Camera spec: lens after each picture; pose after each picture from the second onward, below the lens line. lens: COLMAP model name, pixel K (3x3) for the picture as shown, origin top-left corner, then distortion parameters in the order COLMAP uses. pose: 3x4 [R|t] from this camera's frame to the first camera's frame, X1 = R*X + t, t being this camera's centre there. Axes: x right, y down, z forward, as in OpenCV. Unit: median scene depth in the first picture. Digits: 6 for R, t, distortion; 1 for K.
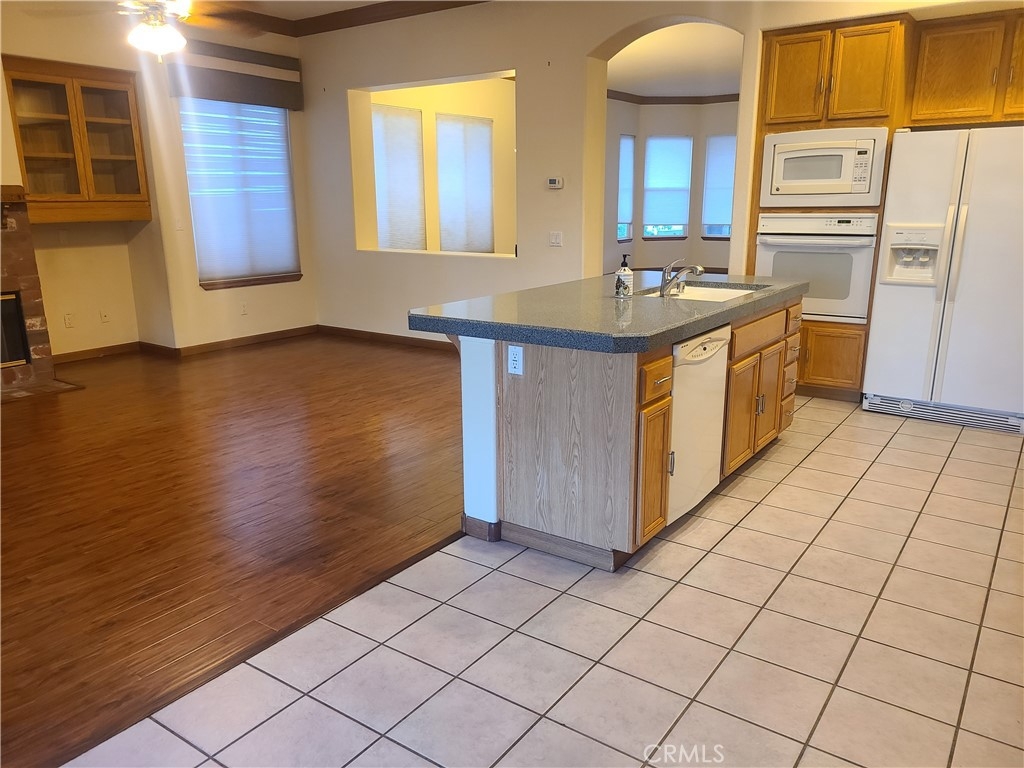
lens RADIAL K [[771.6, 0, 500.5], [0, 771.6, 389.0], [0, 0, 1]] dist [0.041145, -0.037810]
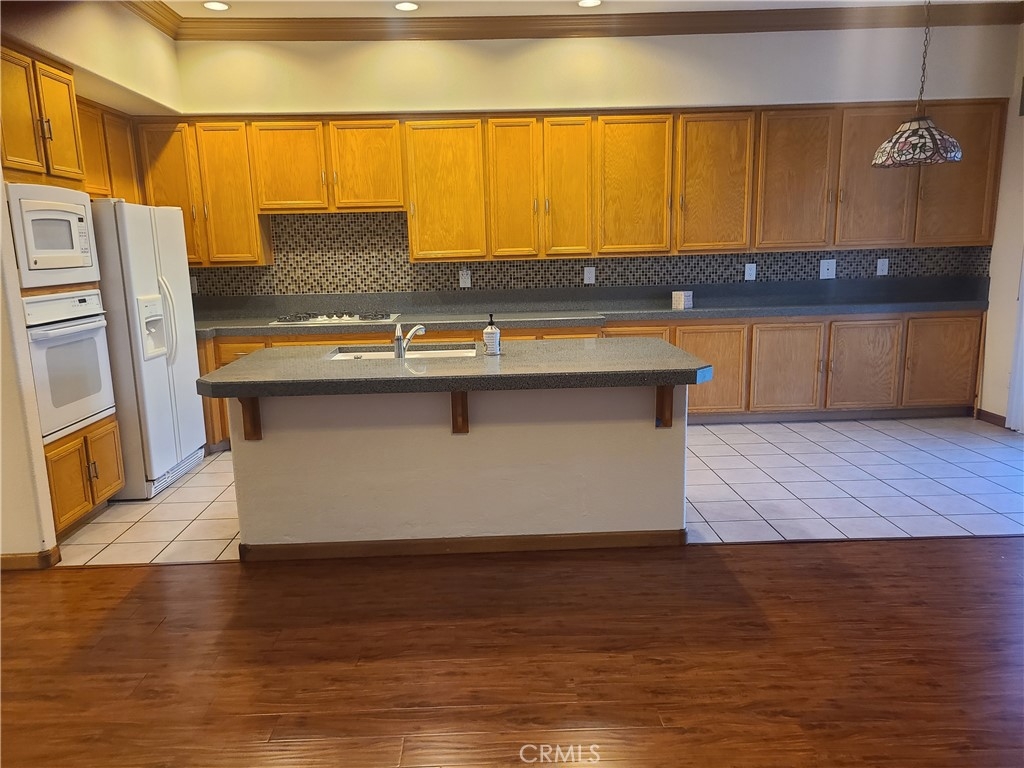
lens RADIAL K [[771.6, 0, 500.5], [0, 771.6, 389.0], [0, 0, 1]] dist [0.041145, -0.037810]
pose [[-0.615854, -0.122196, 0.778326, -0.481190], [0.217728, 0.923030, 0.317192, -0.291634], [-0.757178, 0.364808, -0.541846, 1.136628]]
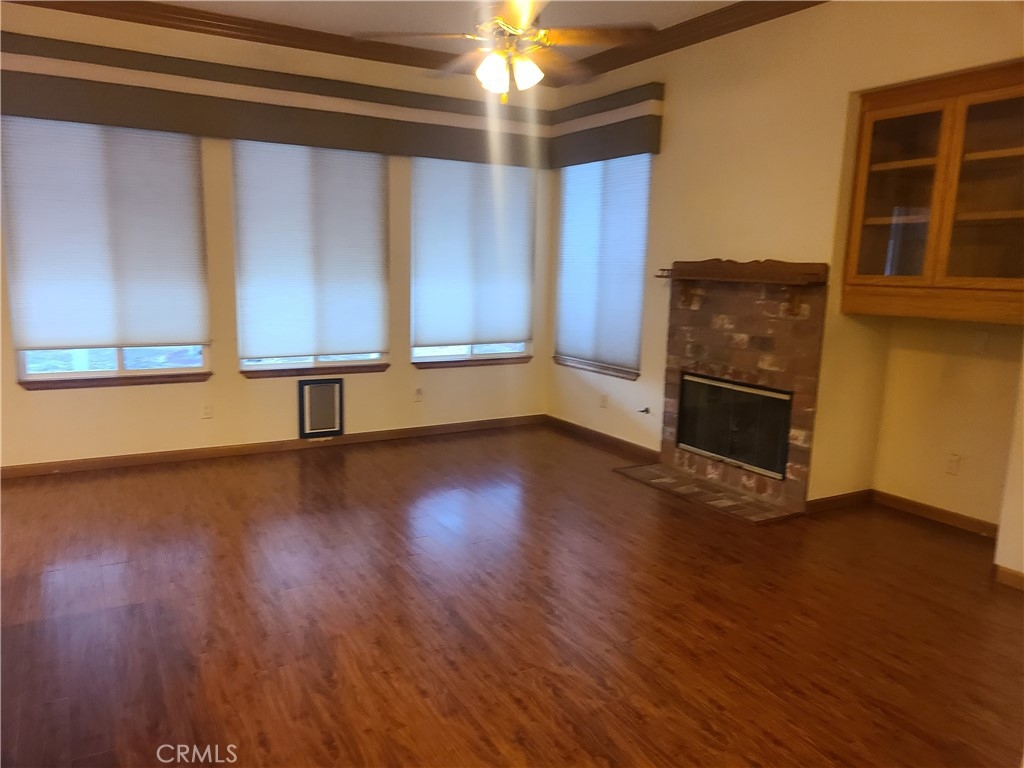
lens RADIAL K [[771.6, 0, 500.5], [0, 771.6, 389.0], [0, 0, 1]] dist [0.041145, -0.037810]
pose [[-0.413392, 0.144362, -0.899036, 0.252115], [-0.241630, 0.934561, 0.261172, -0.300893], [0.877908, 0.325201, -0.351458, 1.155652]]
